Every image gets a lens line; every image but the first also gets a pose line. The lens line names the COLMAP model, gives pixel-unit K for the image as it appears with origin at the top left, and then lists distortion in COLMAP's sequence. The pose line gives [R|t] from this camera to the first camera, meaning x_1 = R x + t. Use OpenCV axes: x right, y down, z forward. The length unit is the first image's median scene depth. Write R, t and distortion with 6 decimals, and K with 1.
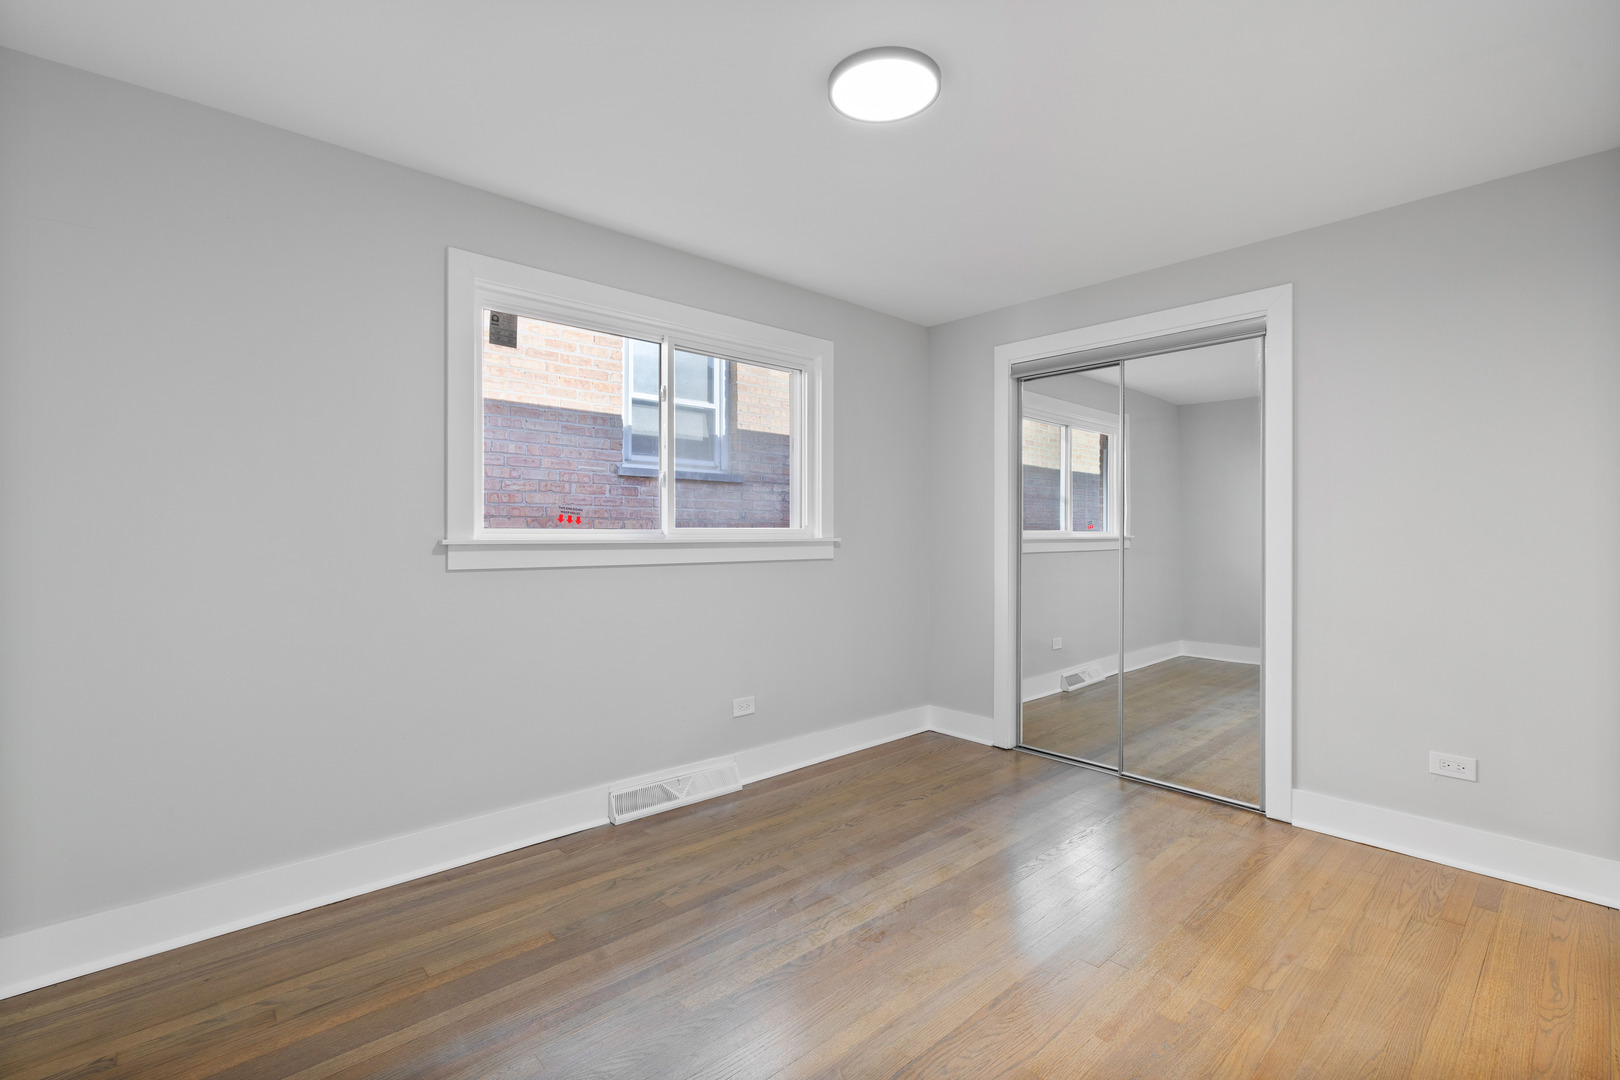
lens RADIAL K [[709.4, 0, 815.3], [0, 709.4, 539.0], [0, 0, 1]] dist [-0.001322, 0.001705]
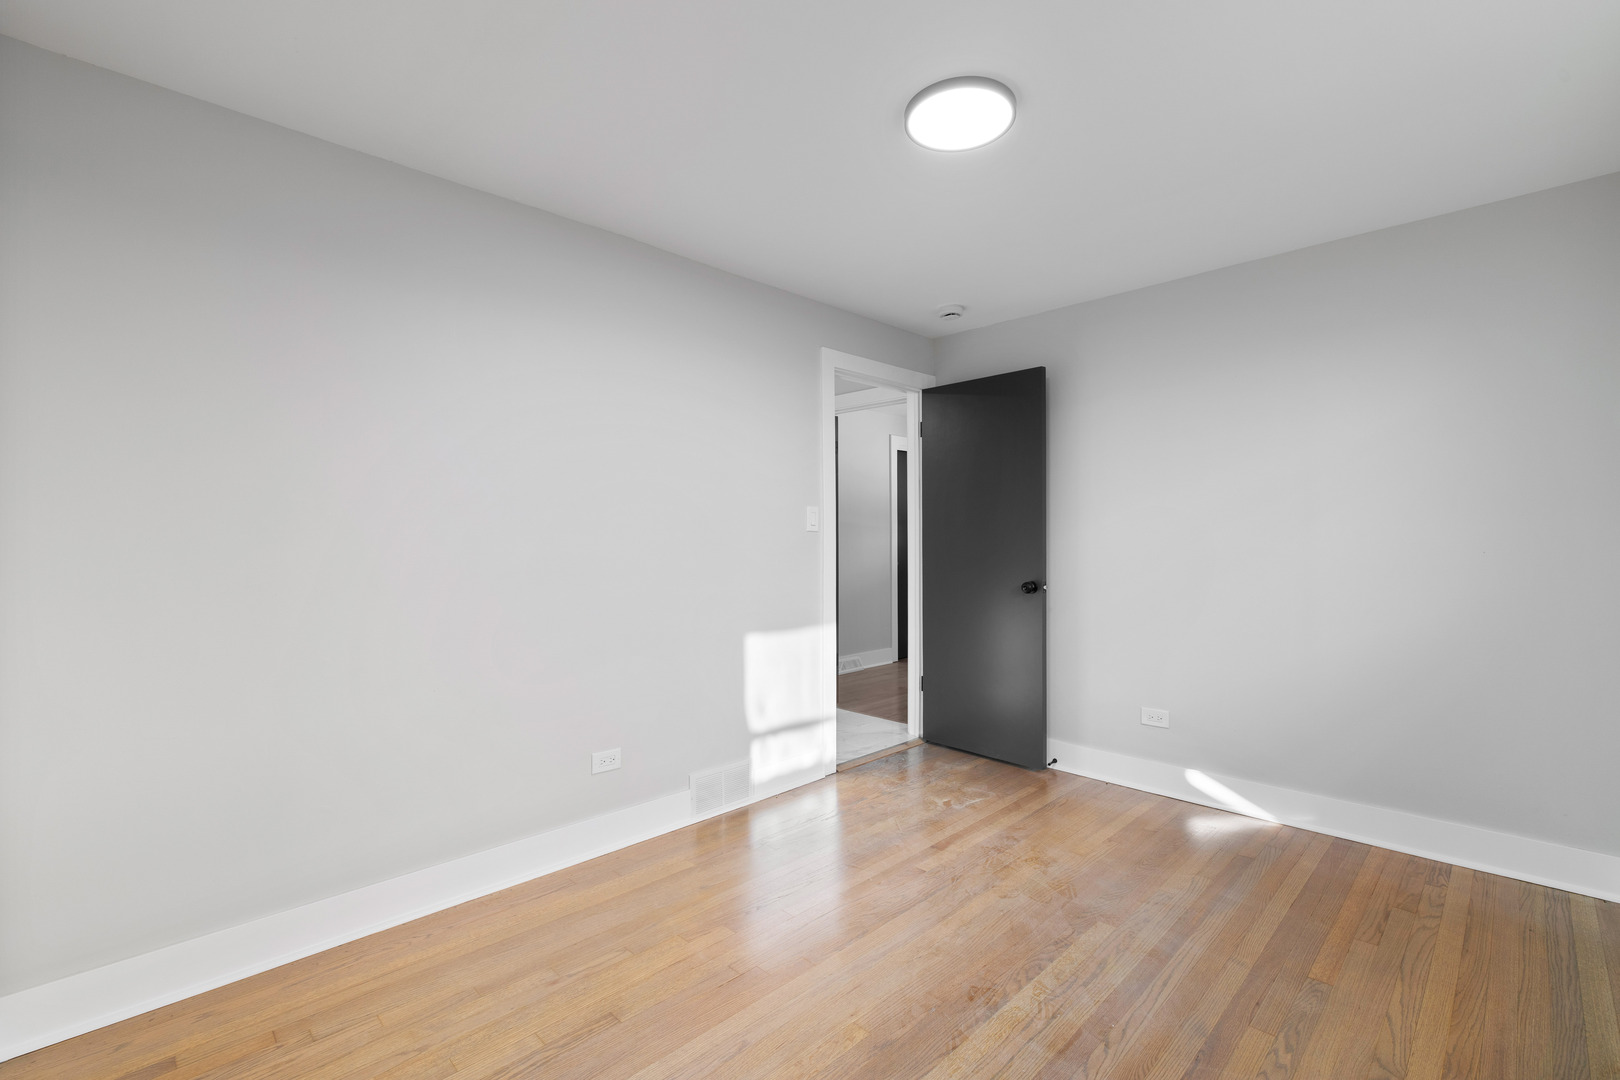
lens RADIAL K [[709.4, 0, 808.0], [0, 709.4, 537.2], [0, 0, 1]] dist [-0.001322, 0.001705]
pose [[-0.999180, 0.001508, -0.040453, 0.347137], [0.001145, 0.999959, 0.008994, -0.034194], [0.040465, 0.008940, -0.999141, 1.942216]]
